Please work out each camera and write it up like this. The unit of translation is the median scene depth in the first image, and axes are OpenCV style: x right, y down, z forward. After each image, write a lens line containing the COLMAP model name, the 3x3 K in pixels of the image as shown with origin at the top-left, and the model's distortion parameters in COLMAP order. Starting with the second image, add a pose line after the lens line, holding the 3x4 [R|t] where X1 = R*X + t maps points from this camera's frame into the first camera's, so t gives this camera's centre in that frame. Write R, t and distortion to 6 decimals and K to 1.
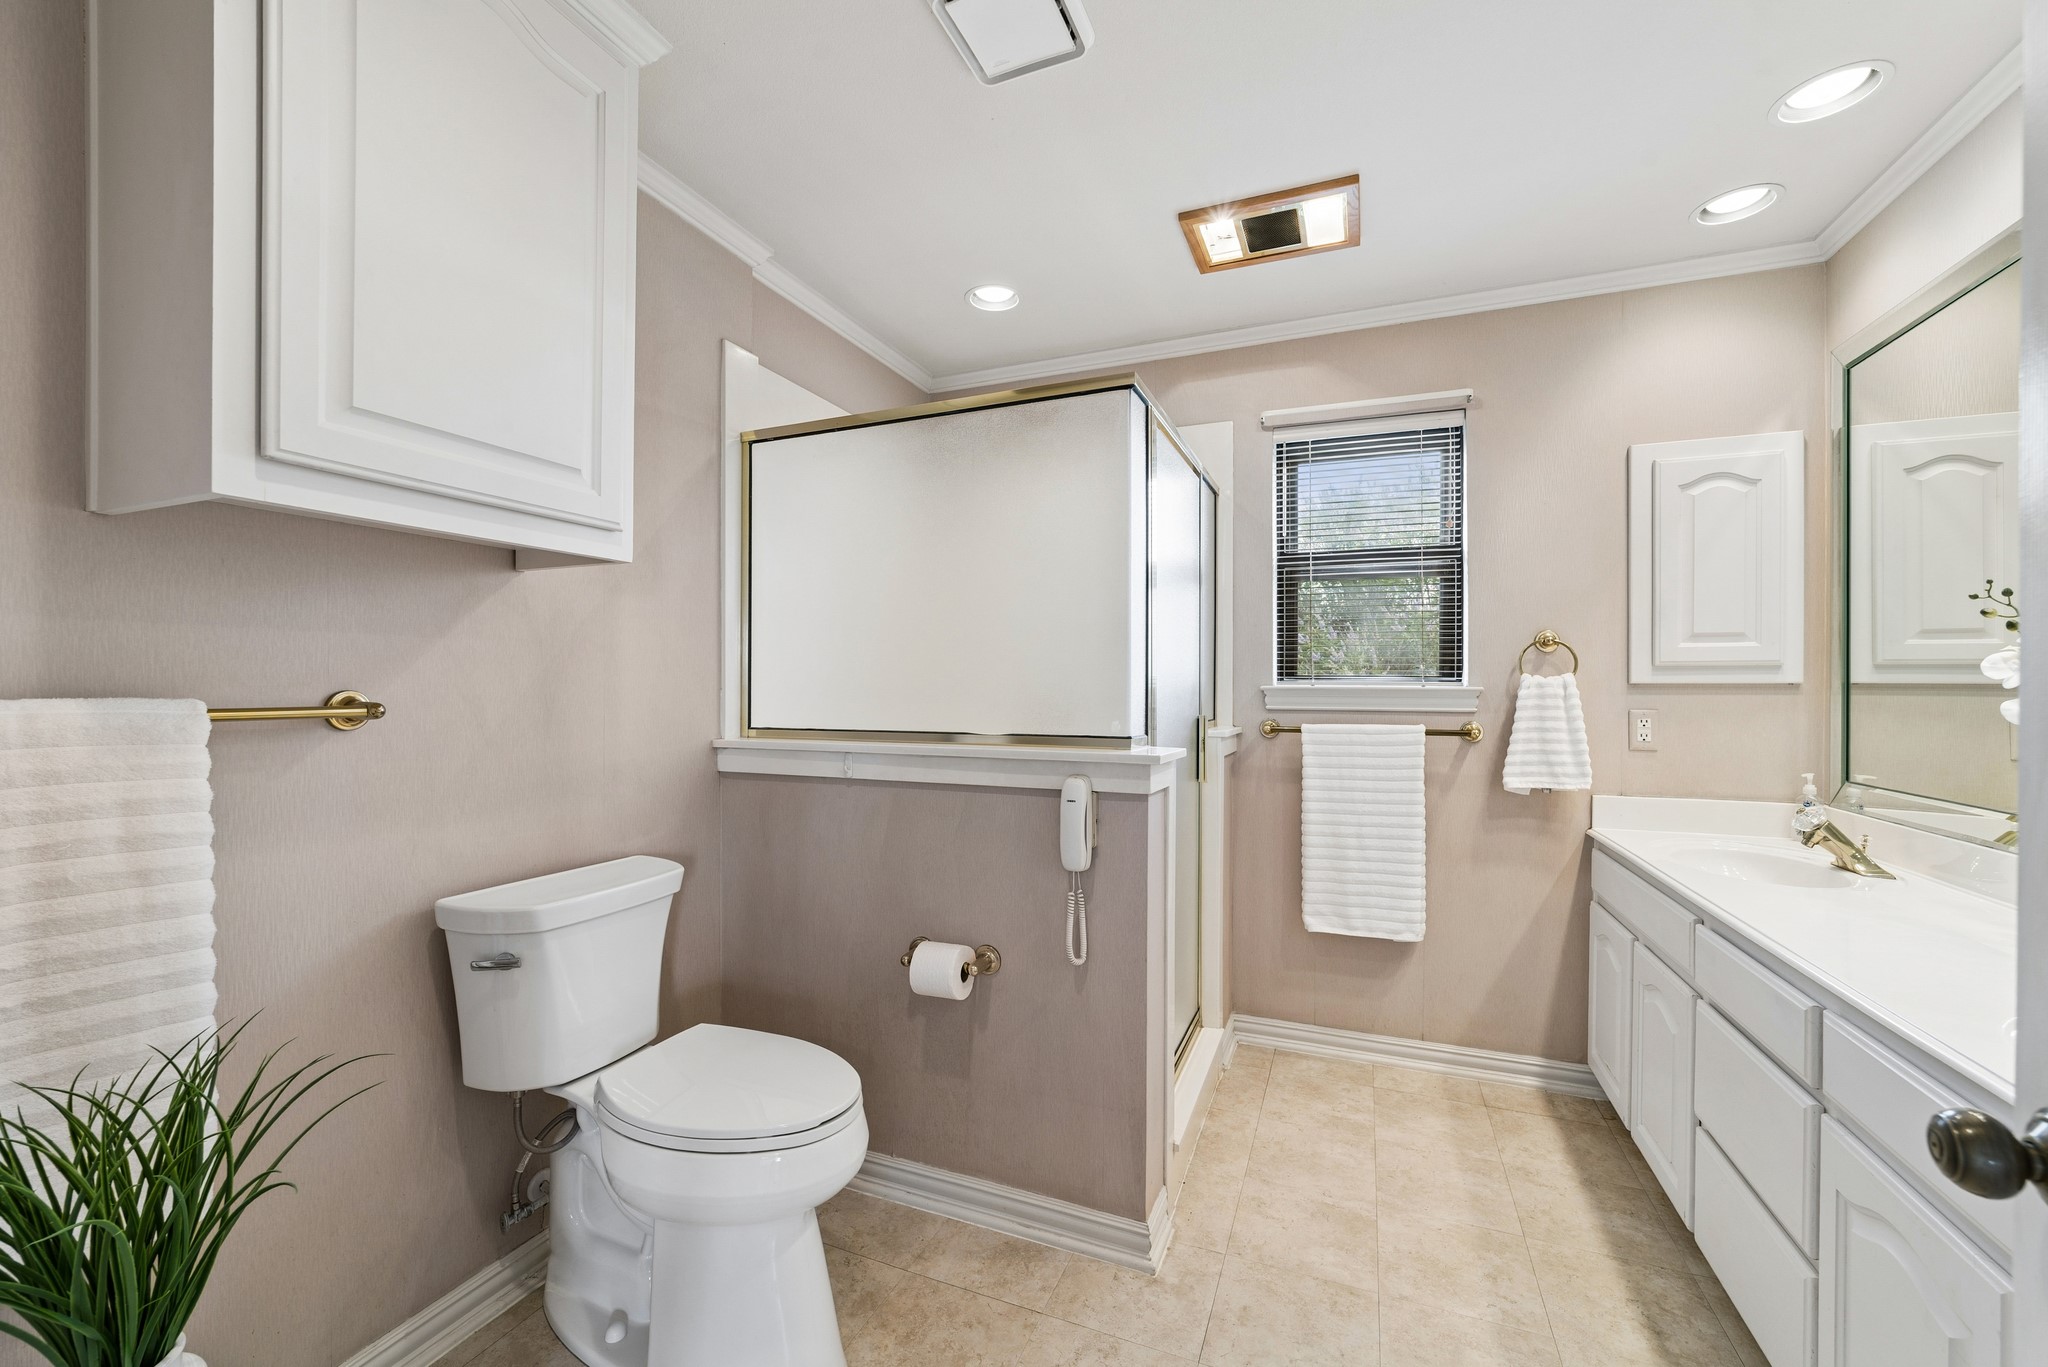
lens RADIAL K [[817.0, 0, 1032.0], [0, 817.0, 691.7], [0, 0, 1]] dist [-0.032920, 0.013249]
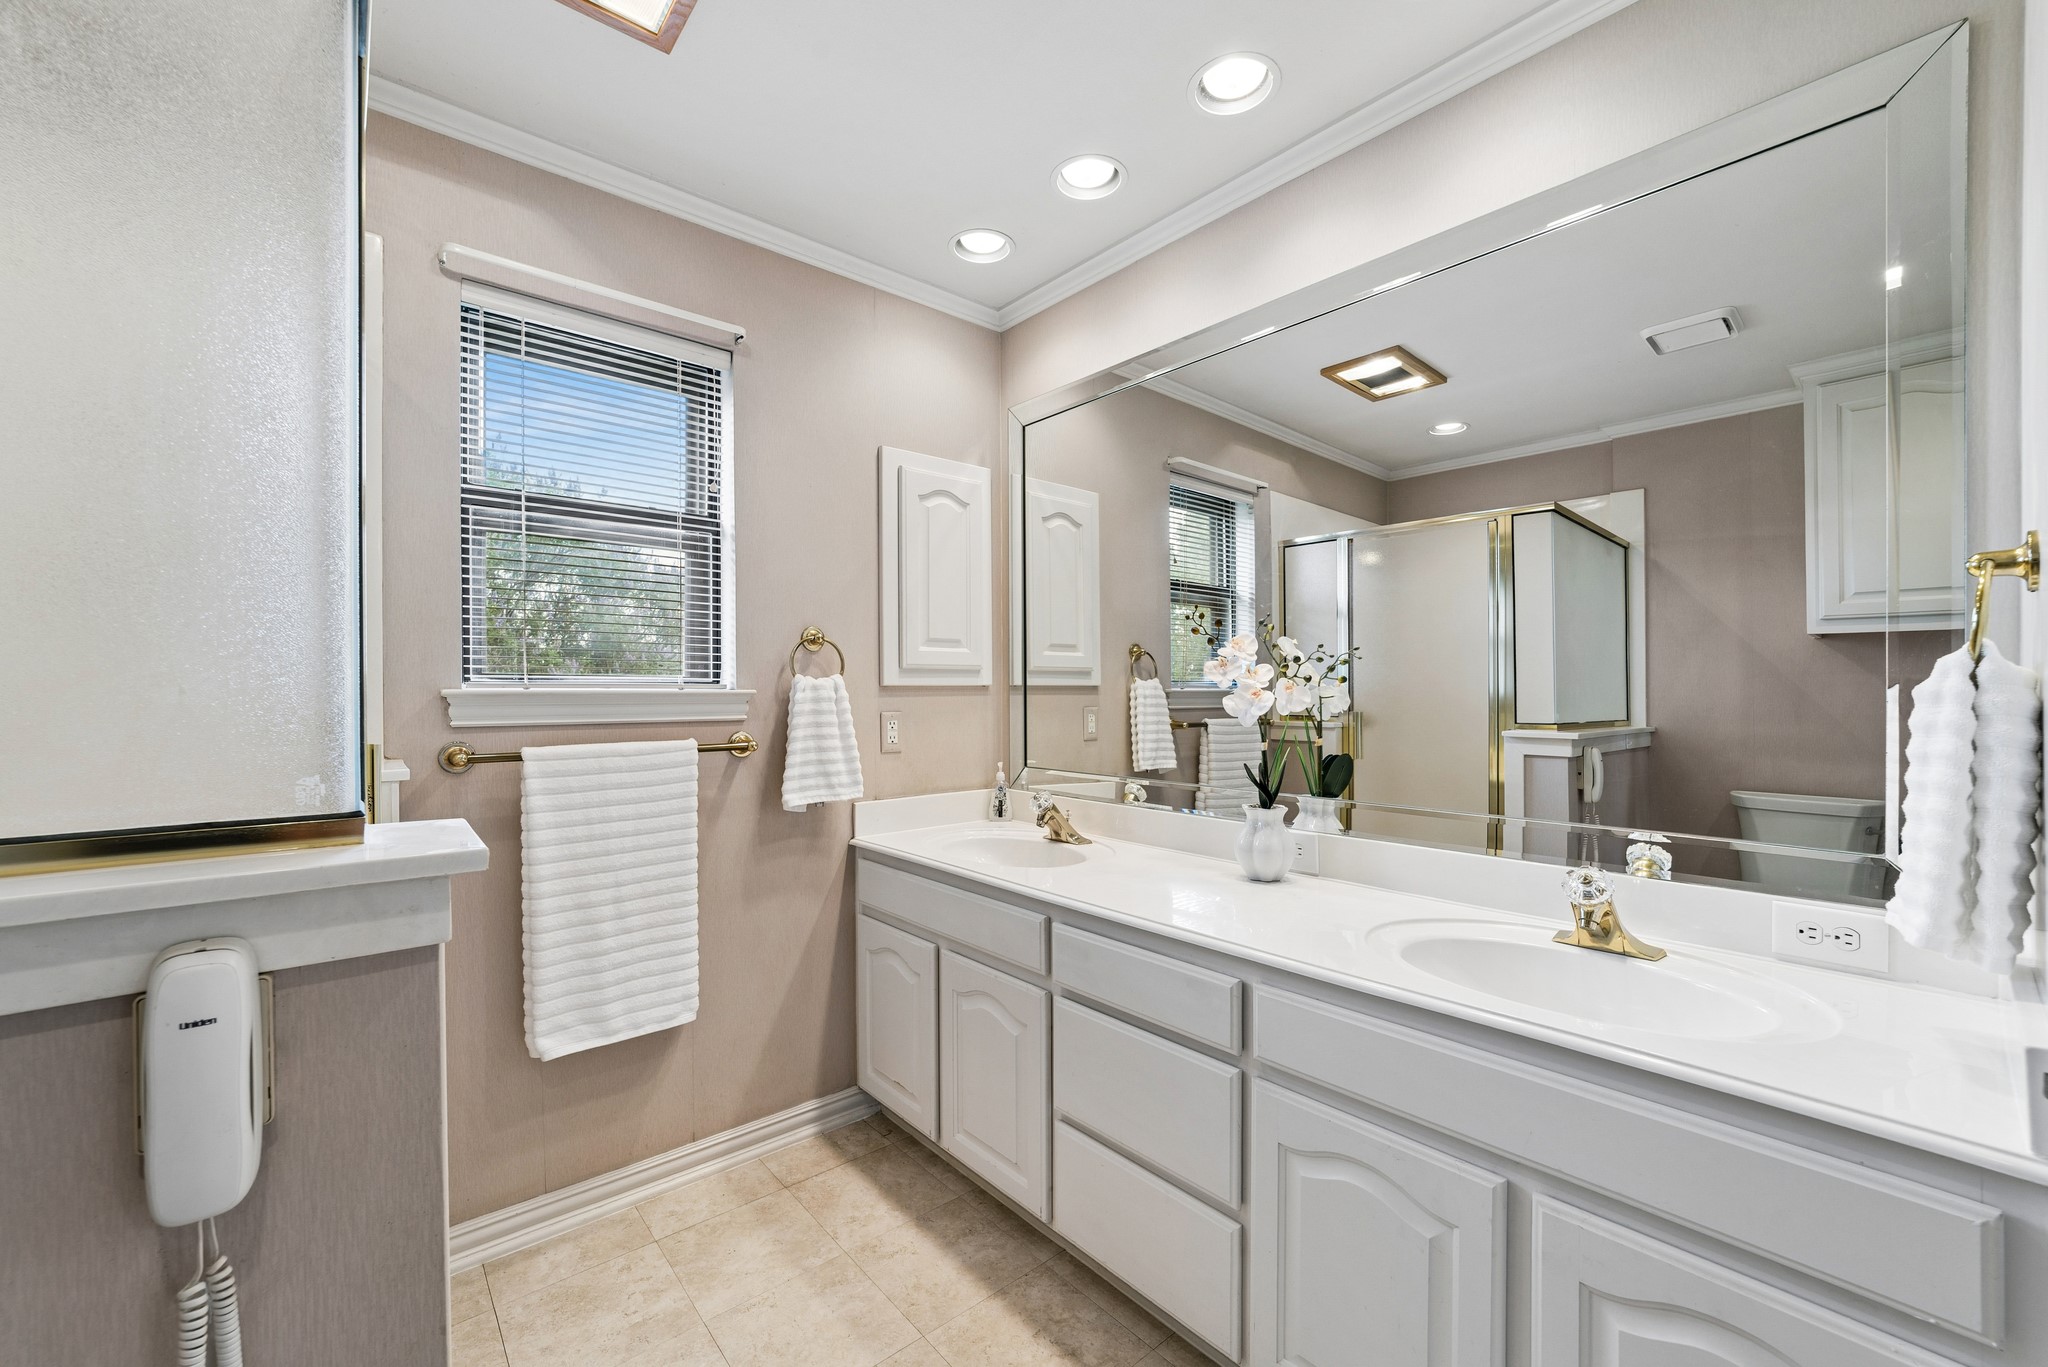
lens RADIAL K [[817.0, 0, 1032.0], [0, 817.0, 691.7], [0, 0, 1]] dist [-0.032920, 0.013249]
pose [[0.452302, -0.006640, 0.891840, -0.066549], [0.008373, 0.999960, 0.003199, -0.004278], [-0.891826, 0.006020, 0.452339, 0.374518]]
